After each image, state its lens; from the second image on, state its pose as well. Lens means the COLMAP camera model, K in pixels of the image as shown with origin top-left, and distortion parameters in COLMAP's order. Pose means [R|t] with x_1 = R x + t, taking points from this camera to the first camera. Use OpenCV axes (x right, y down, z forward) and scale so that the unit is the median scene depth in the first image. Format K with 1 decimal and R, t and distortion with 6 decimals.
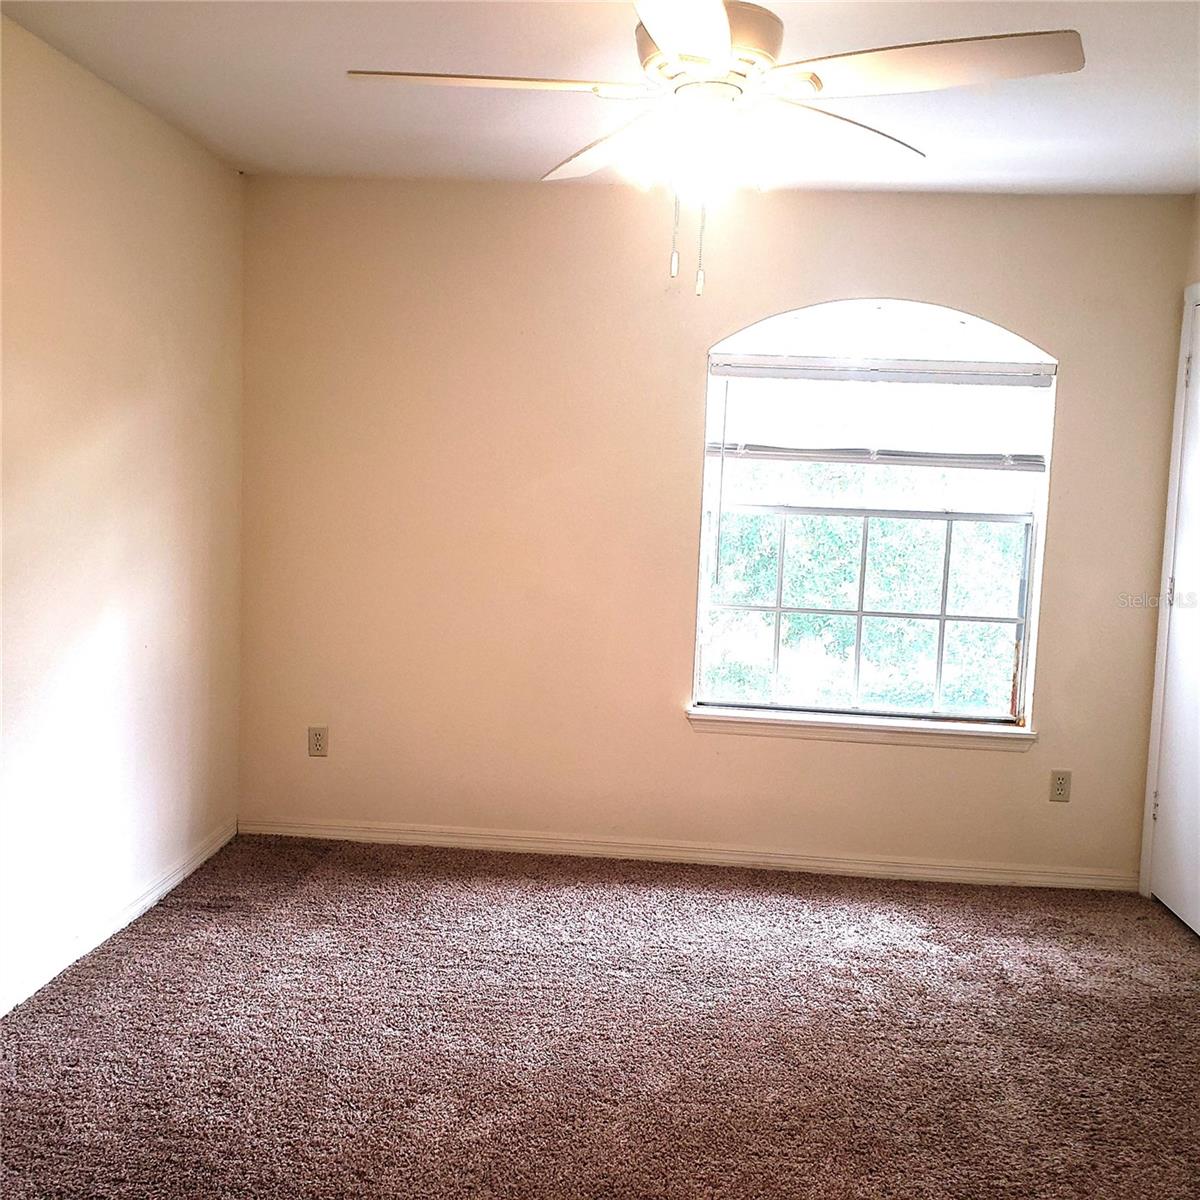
lens RADIAL K [[1299.5, 0, 600.0], [0, 1299.5, 600.0], [0, 0, 1]] dist [0.001016, 0.055274]
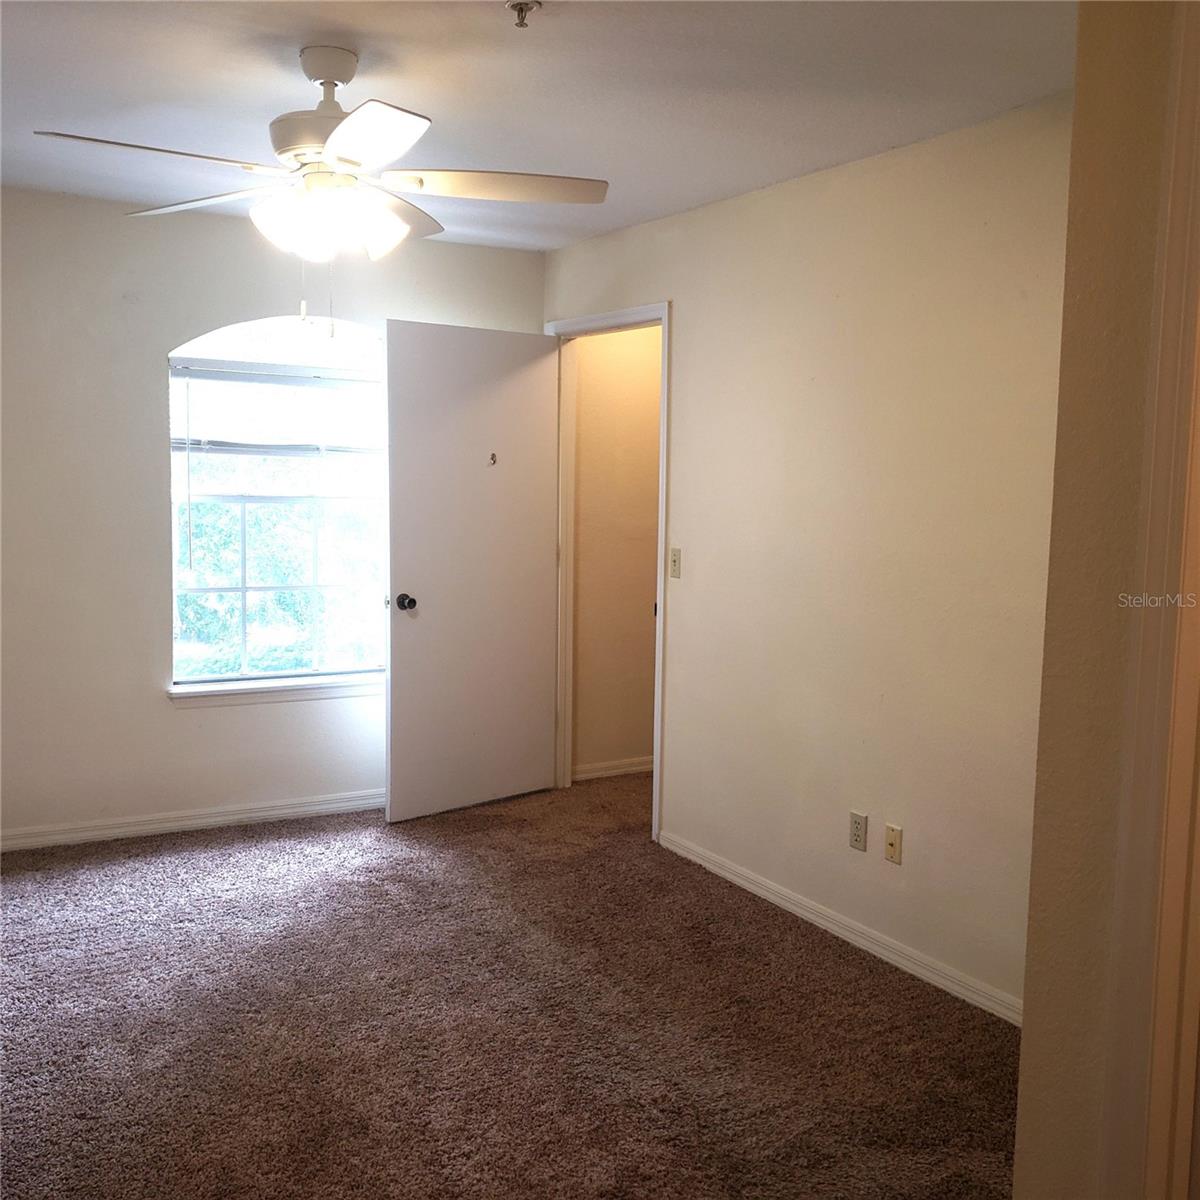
lens RADIAL K [[1270.6, 0, 602.0], [0, 1270.6, 609.7], [0, 0, 1]] dist [0.205505, -0.563758]
pose [[0.833604, -0.089157, 0.545120, -0.230045], [0.078932, 0.995987, 0.042195, 0.002888], [-0.546694, 0.007854, 0.837296, -0.098040]]
